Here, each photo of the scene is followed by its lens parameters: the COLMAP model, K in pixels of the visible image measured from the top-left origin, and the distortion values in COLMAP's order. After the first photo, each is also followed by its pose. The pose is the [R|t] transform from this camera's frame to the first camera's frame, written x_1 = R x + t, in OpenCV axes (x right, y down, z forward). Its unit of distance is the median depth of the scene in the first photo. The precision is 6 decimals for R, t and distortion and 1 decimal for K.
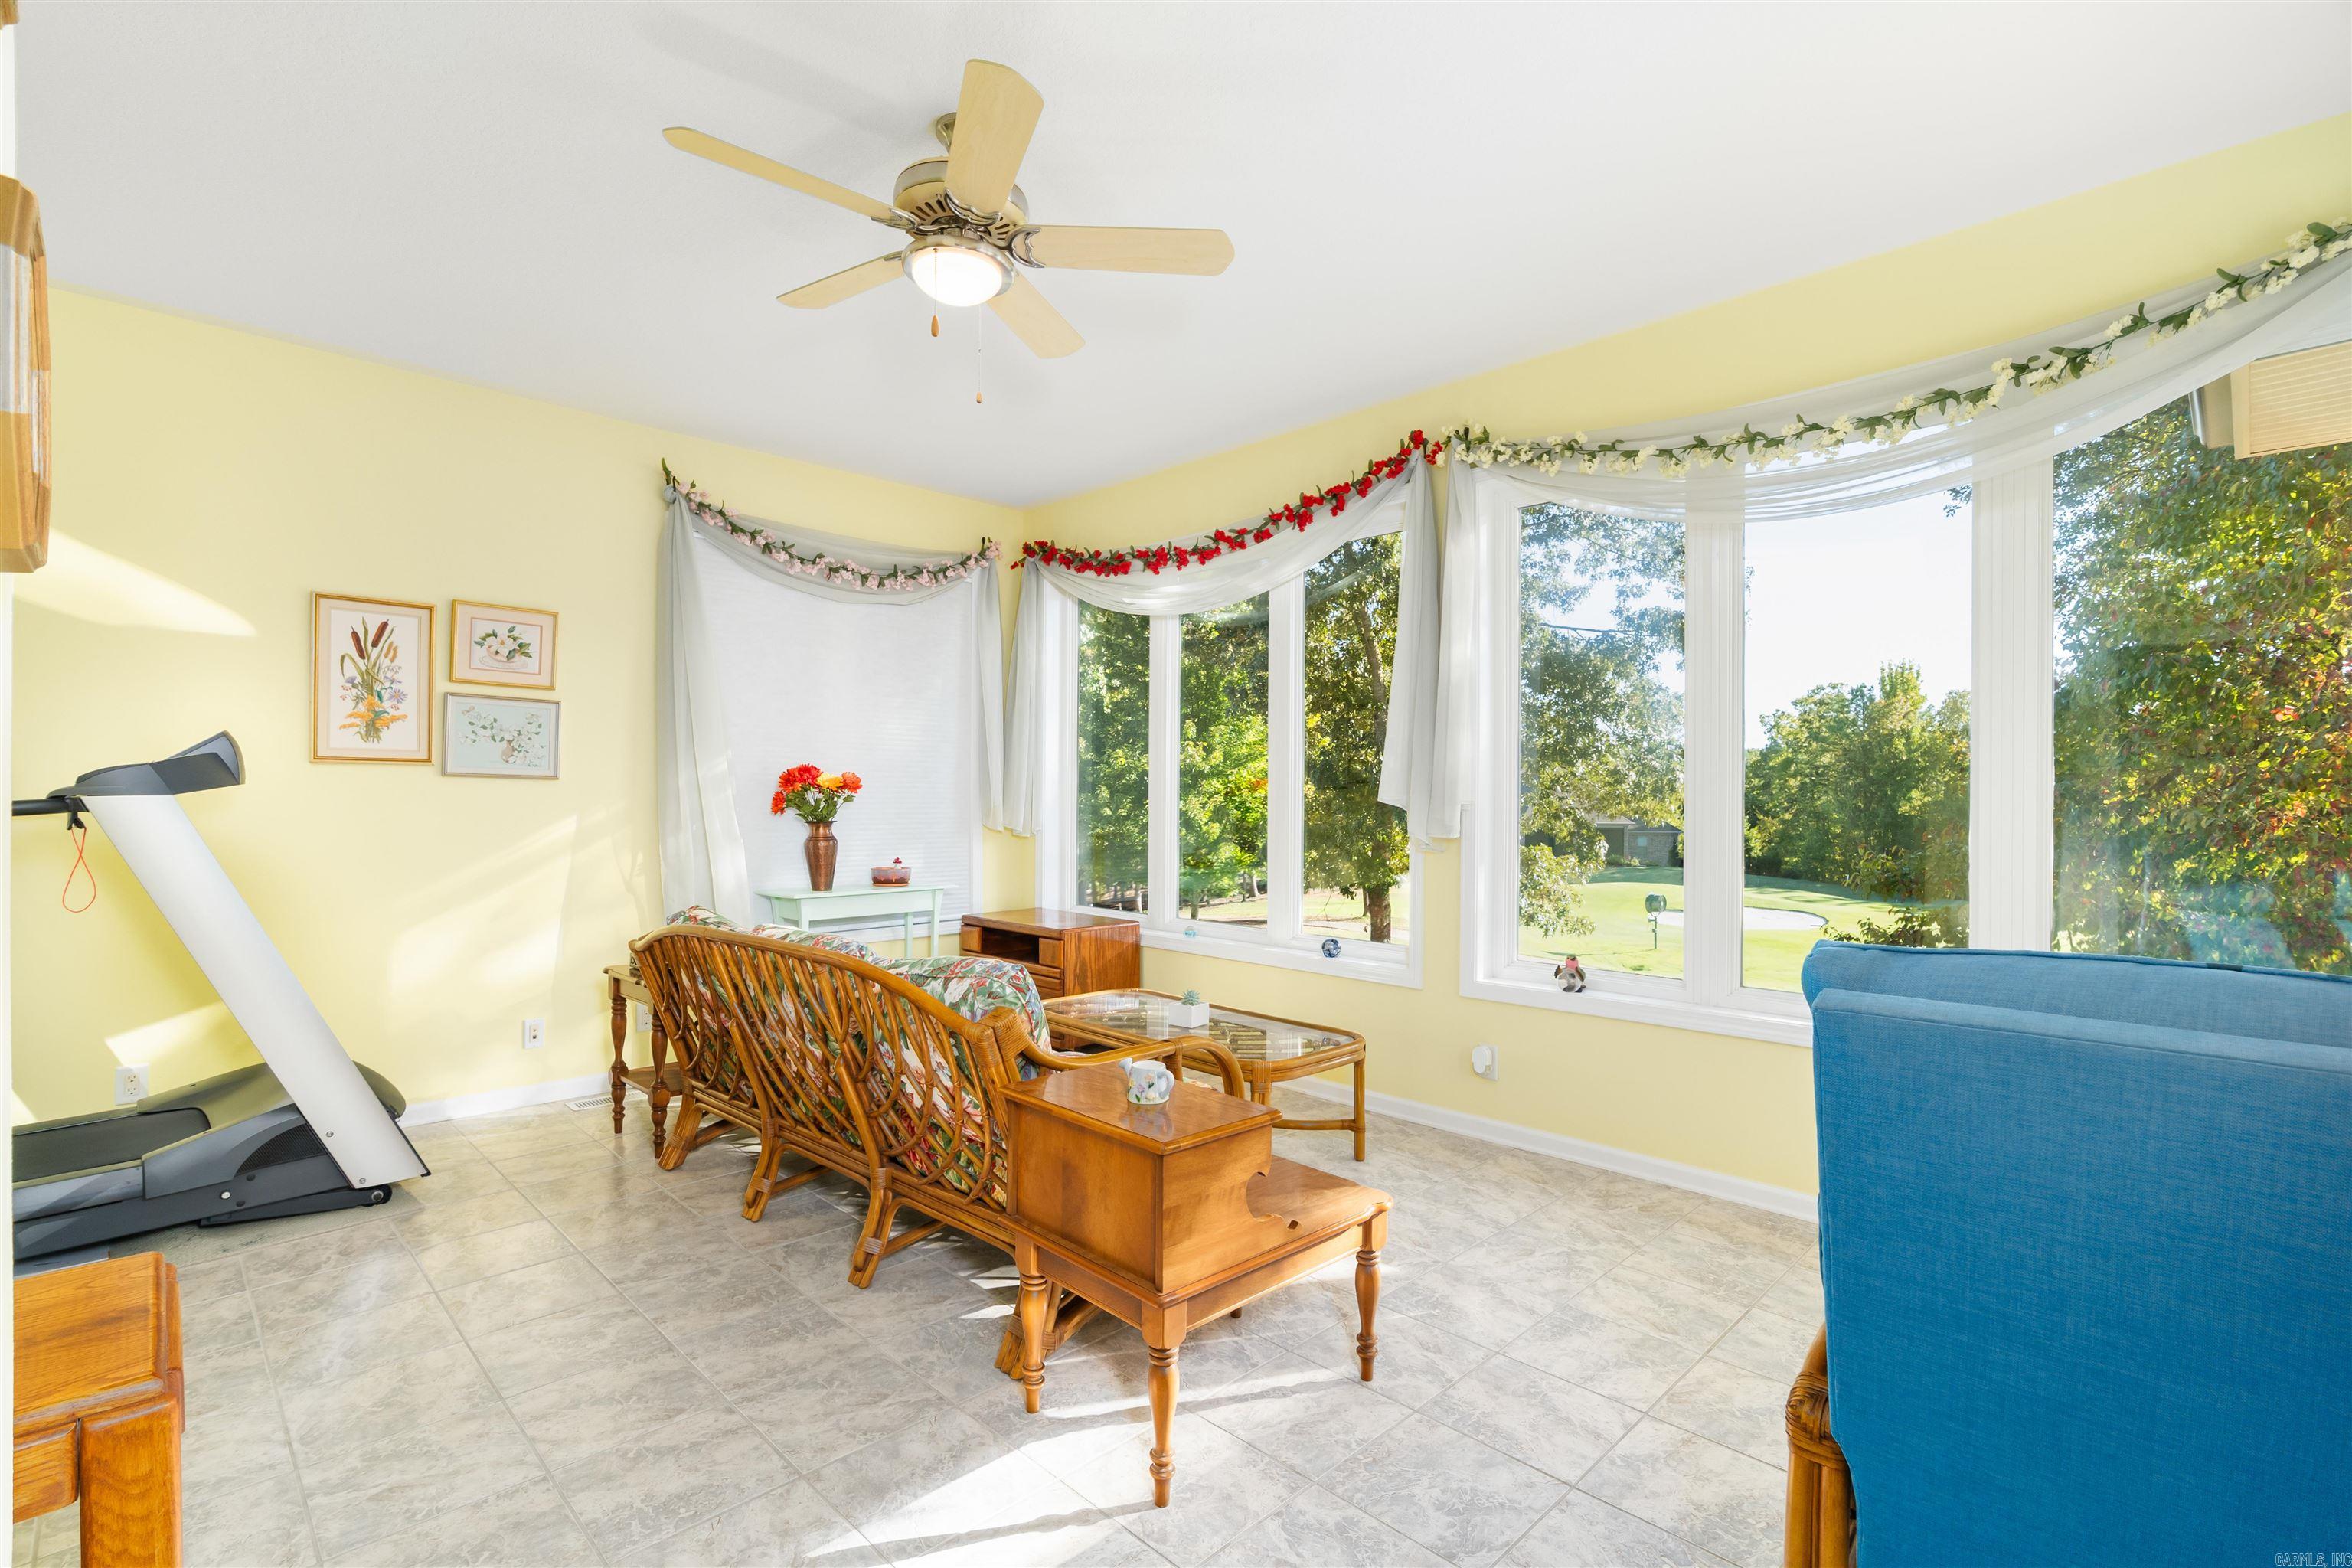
lens RADIAL K [[1083.1, 0, 1180.4], [0, 1083.1, 793.2], [0, 0, 1]] dist [0.023872, -0.000057]
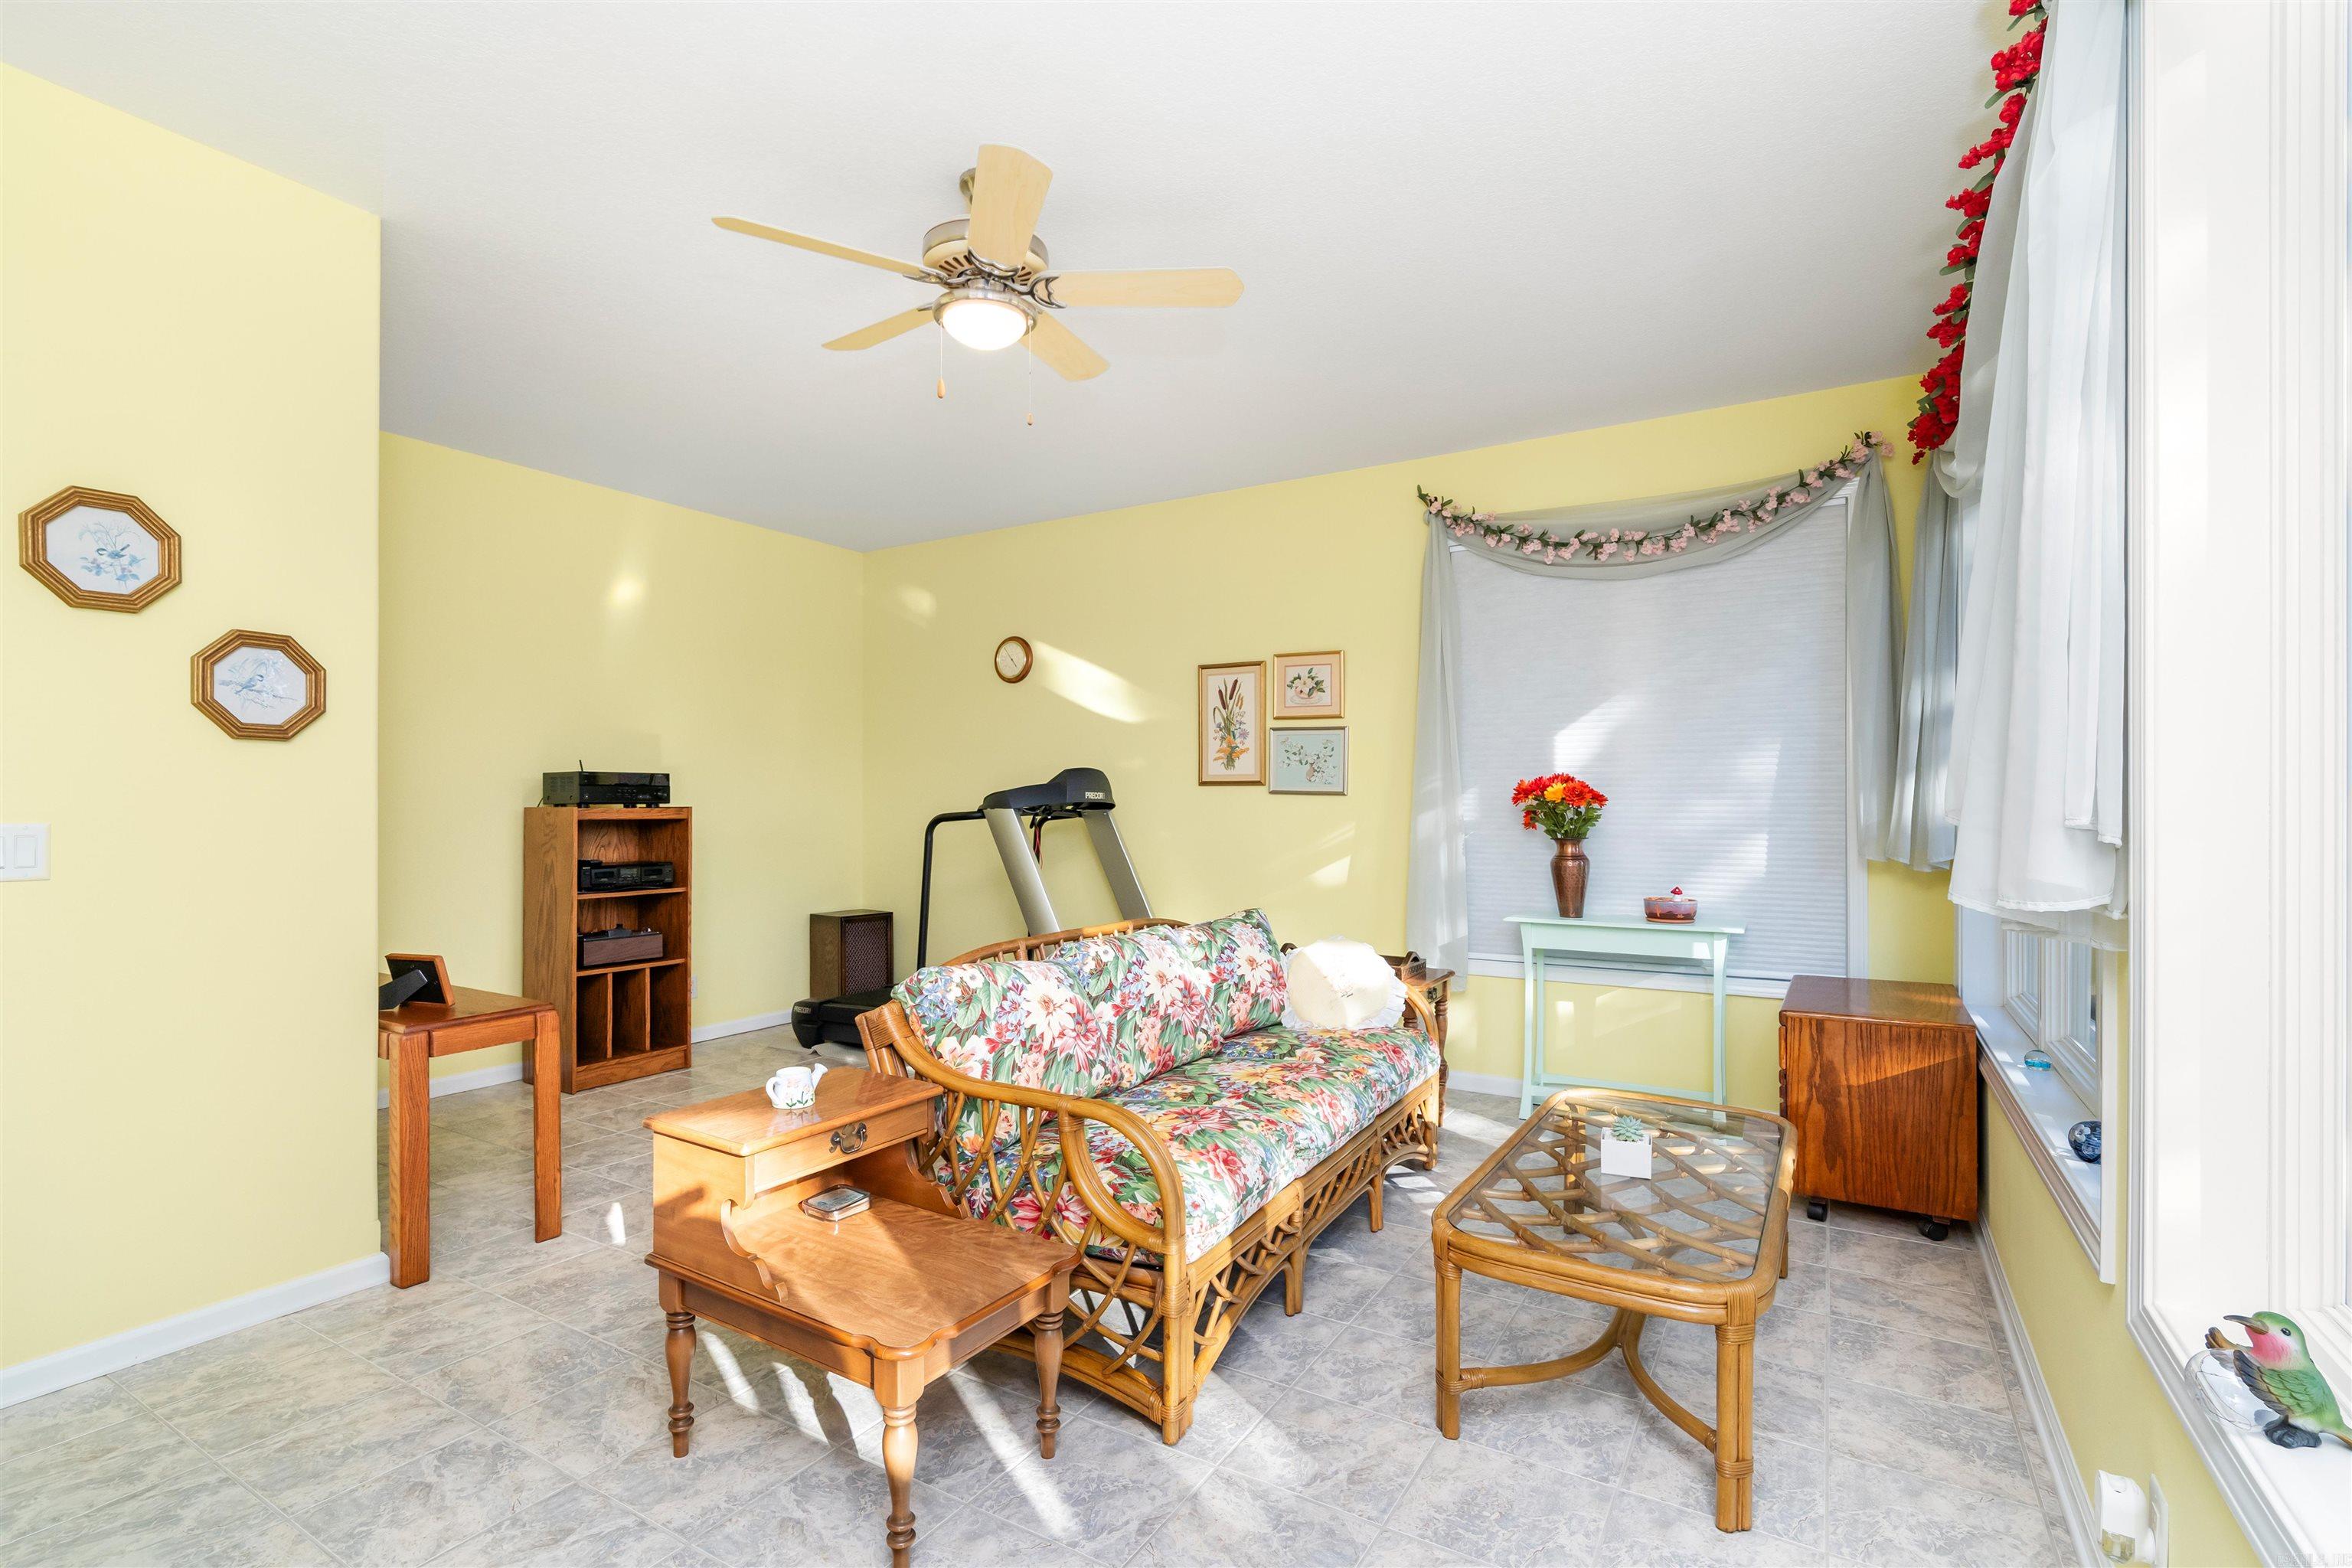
lens RADIAL K [[1083.1, 0, 1180.4], [0, 1083.1, 793.2], [0, 0, 1]] dist [0.023872, -0.000057]
pose [[0.264638, -0.011577, -0.964278, 0.496703], [0.007461, 0.999923, -0.009958, -0.004289], [0.964319, -0.004559, 0.264704, 0.541694]]
